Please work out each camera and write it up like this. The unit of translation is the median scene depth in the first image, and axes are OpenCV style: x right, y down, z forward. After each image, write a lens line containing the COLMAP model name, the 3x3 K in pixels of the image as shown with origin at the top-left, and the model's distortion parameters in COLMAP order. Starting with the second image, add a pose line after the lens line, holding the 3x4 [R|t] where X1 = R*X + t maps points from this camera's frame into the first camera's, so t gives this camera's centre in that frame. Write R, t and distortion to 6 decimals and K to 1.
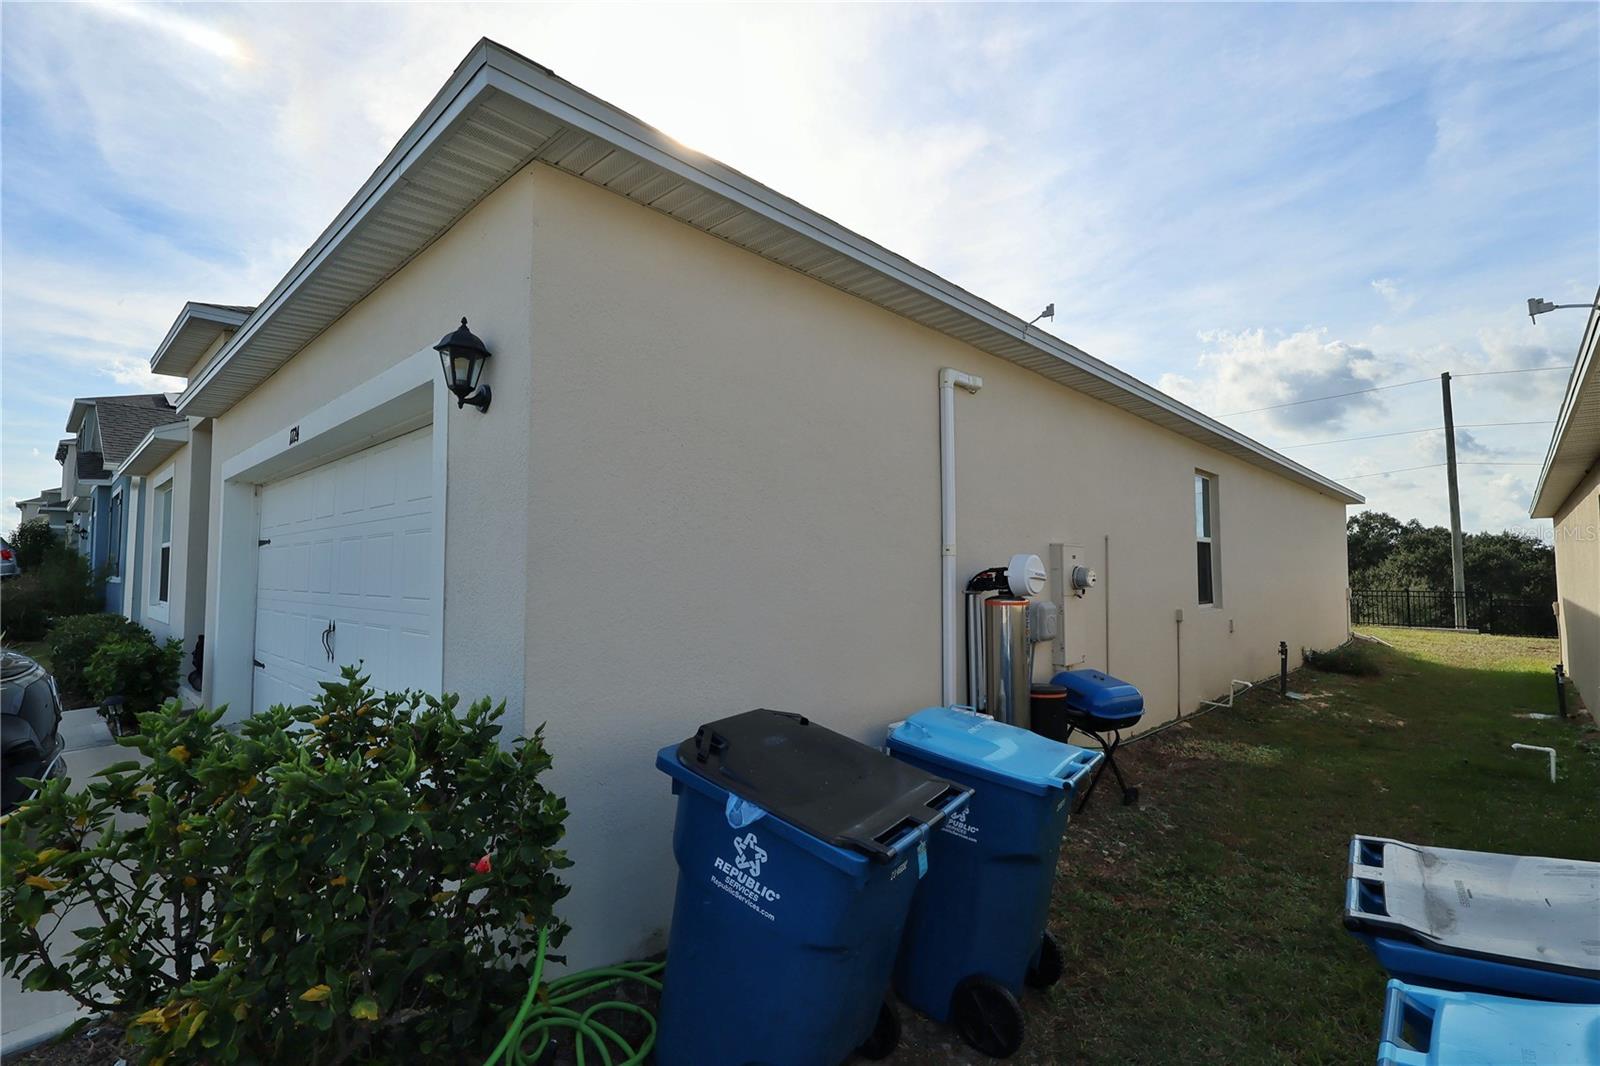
lens RADIAL K [[737.3, 0, 800.0], [0, 737.3, 533.0], [0, 0, 1]] dist [0.000629, 0.000134]
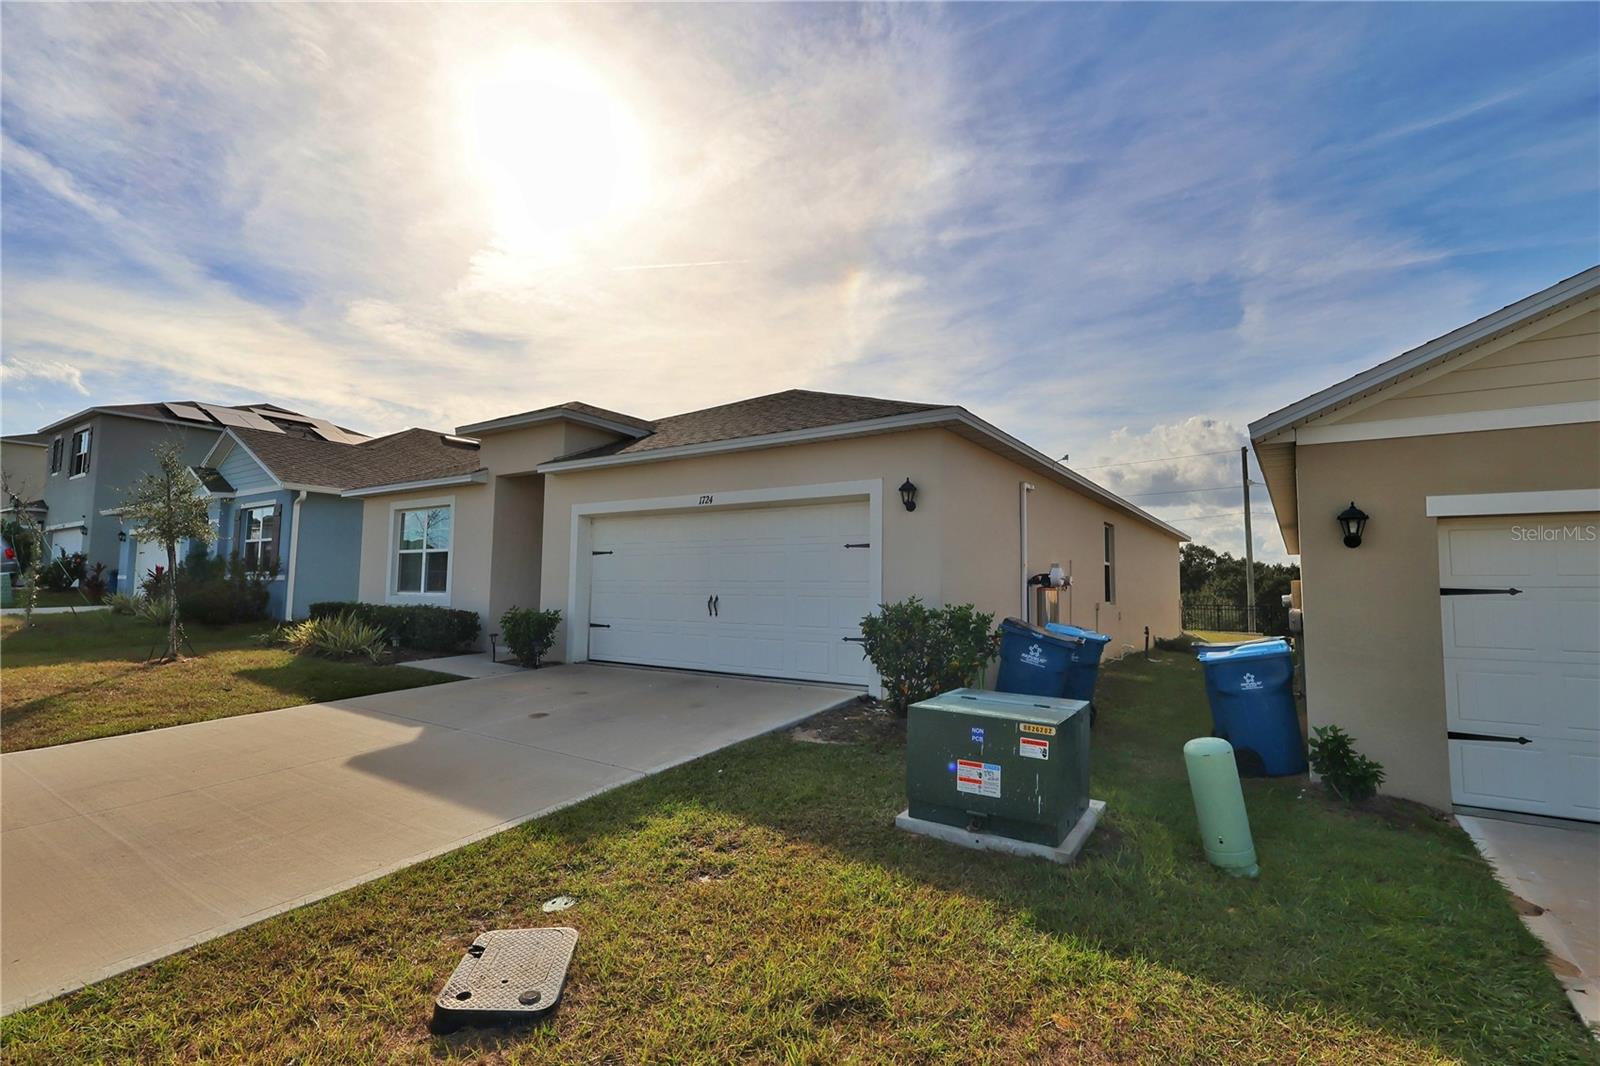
lens RADIAL K [[715.0, 0, 800.0], [0, 715.0, 533.0], [0, 0, 1]] dist [0.001447, 0.000882]
pose [[0.987429, 0.027966, 0.155570, -0.394511], [-0.023980, 0.999336, -0.027446, 0.001085], [-0.156234, 0.023370, 0.987443, -0.500546]]
